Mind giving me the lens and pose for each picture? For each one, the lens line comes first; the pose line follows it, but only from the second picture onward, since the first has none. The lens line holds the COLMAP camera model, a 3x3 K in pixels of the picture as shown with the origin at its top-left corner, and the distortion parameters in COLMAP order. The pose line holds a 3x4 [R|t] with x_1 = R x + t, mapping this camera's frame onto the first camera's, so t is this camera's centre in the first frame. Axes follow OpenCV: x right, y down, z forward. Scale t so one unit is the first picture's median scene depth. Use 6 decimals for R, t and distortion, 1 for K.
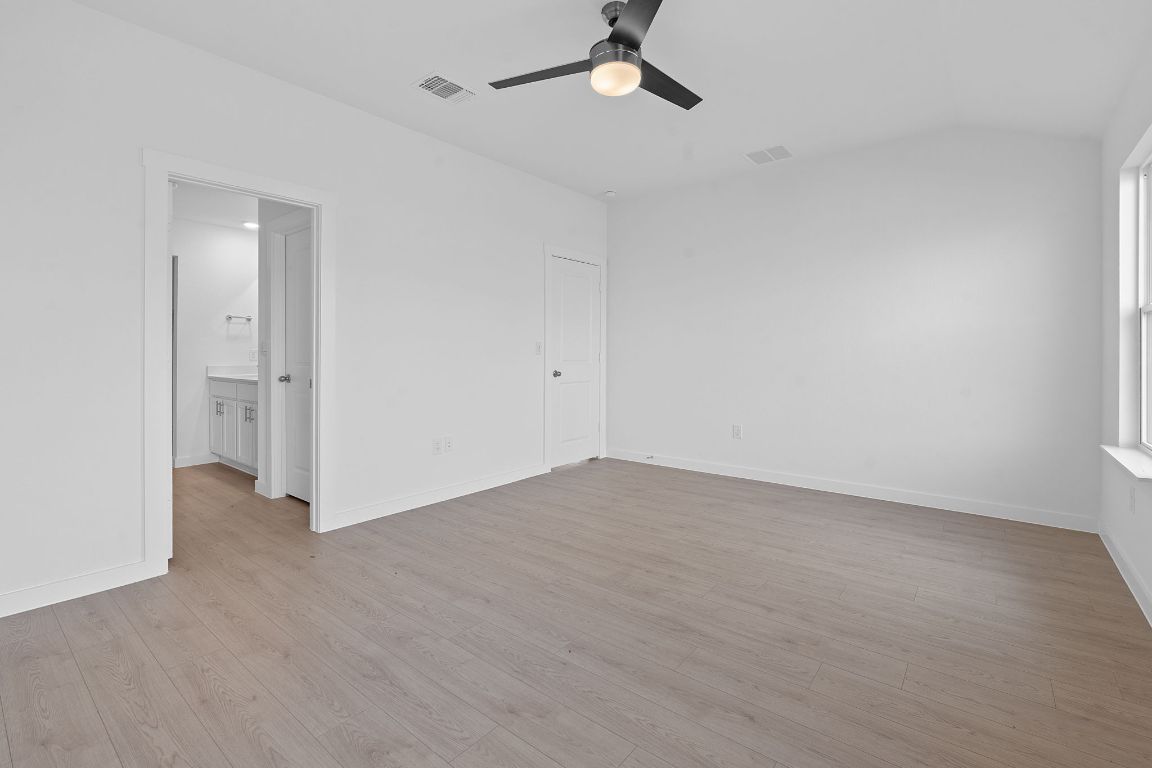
lens RADIAL K [[517.8, 0, 572.2], [0, 517.8, 350.9], [0, 0, 1]] dist [-0.004028, -0.000384]
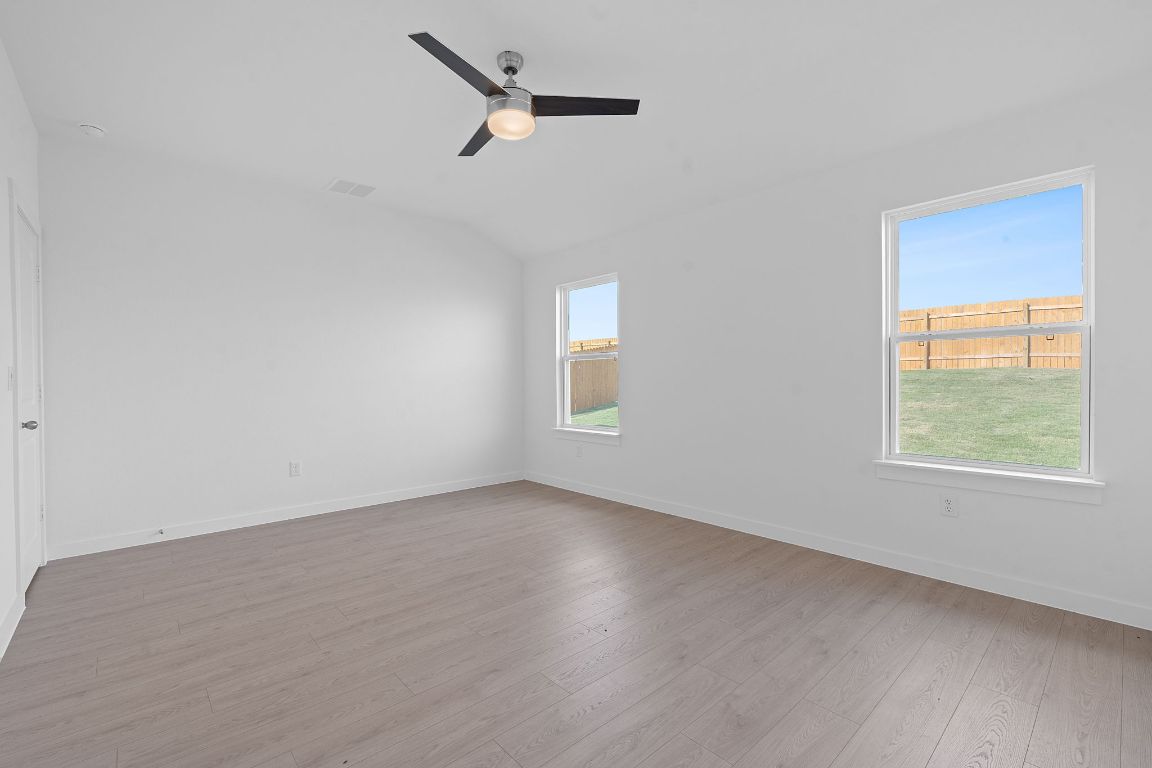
lens RADIAL K [[502.8, 0, 576.0], [0, 502.8, 384.0], [0, 0, 1]] dist [0.000221, 0.000299]
pose [[0.159130, -0.012694, 0.987176, -0.854077], [0.005323, 0.999914, 0.012000, -0.003301], [-0.987243, 0.003346, 0.159183, 0.648628]]
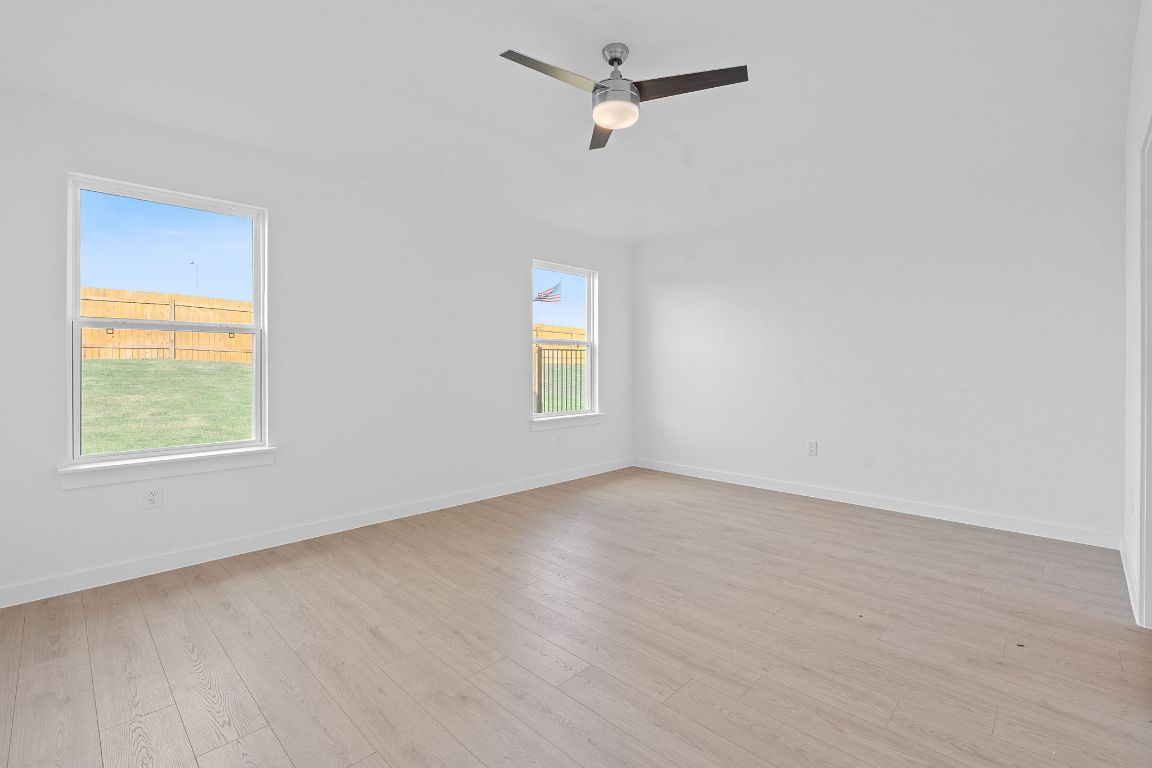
lens RADIAL K [[511.0, 0, 576.9], [0, 511.0, 370.7], [0, 0, 1]] dist [-0.002763, -0.000411]
pose [[-0.995850, -0.000498, 0.091011, 0.062293], [0.000098, 0.999979, 0.006554, 0.005318], [-0.091012, 0.006535, -0.995828, 1.903320]]
